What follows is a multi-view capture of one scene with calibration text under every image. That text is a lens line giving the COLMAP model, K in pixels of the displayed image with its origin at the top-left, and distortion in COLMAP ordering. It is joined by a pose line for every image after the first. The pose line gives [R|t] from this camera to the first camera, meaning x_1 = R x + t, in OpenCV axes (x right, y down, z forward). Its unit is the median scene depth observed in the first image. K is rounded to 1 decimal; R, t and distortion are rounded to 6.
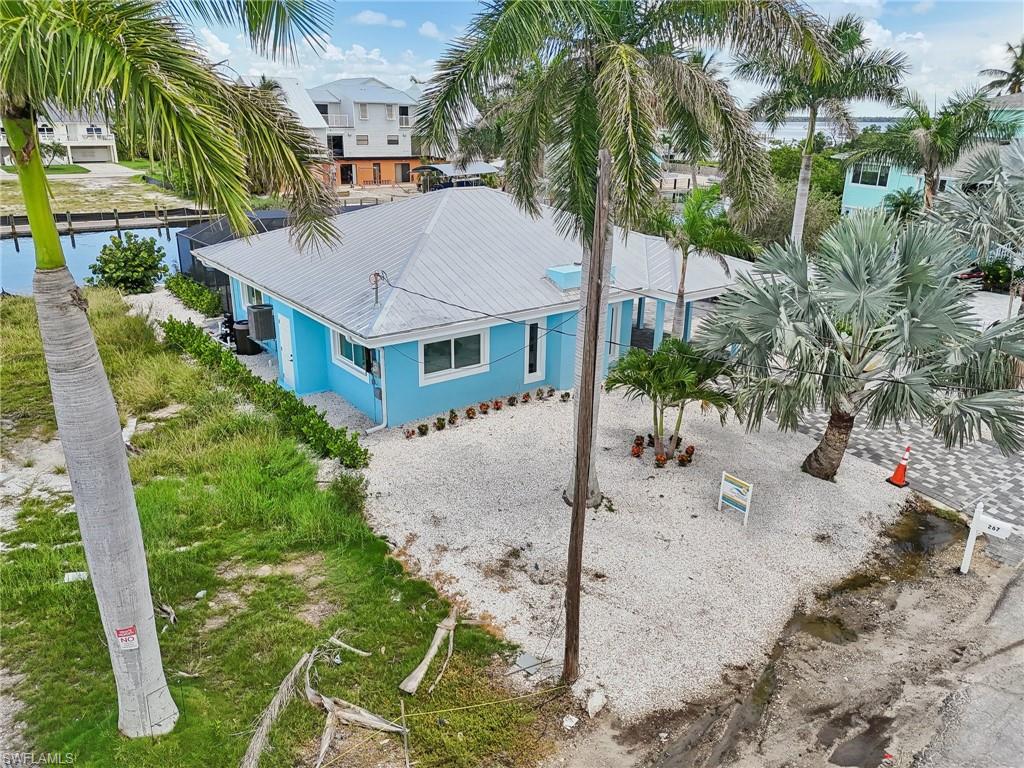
lens RADIAL K [[752.8, 0, 515.0], [0, 752.8, 381.3], [0, 0, 1]] dist [0.060320, -0.057883]
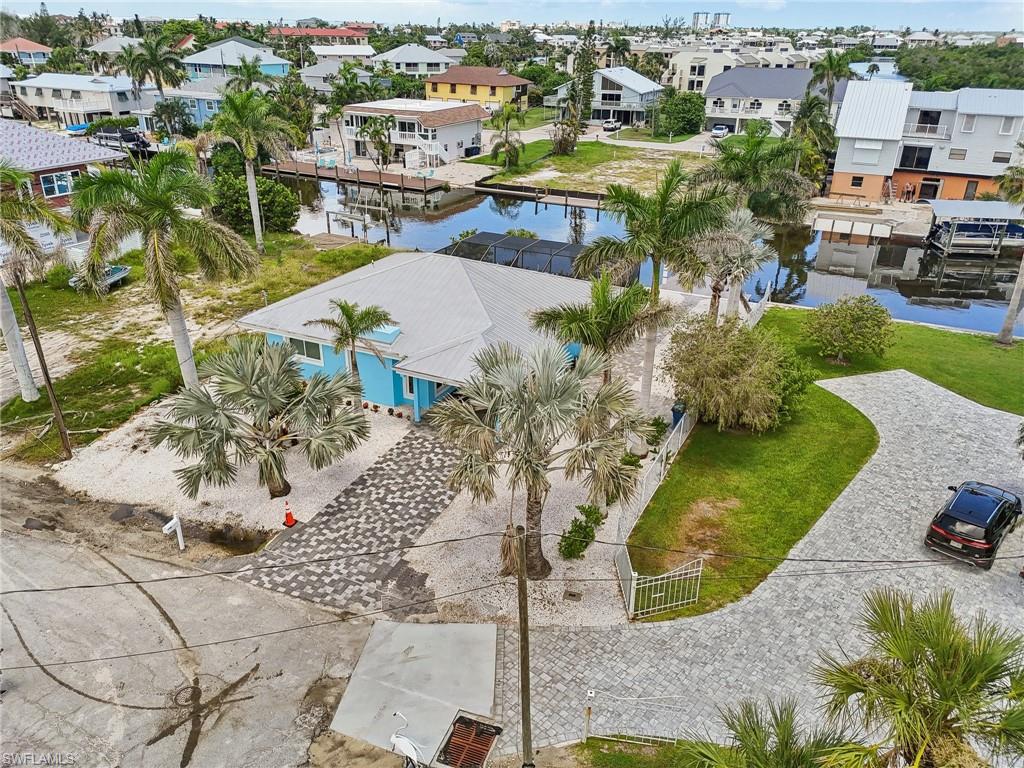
lens RADIAL K [[752.8, 0, 510.9], [0, 752.8, 382.5], [0, 0, 1]] dist [0.060320, -0.057883]
pose [[0.462795, 0.368895, -0.806063, 1.833156], [-0.306685, 0.919777, 0.244856, -0.625307], [0.831724, 0.133890, 0.538803, 0.542049]]
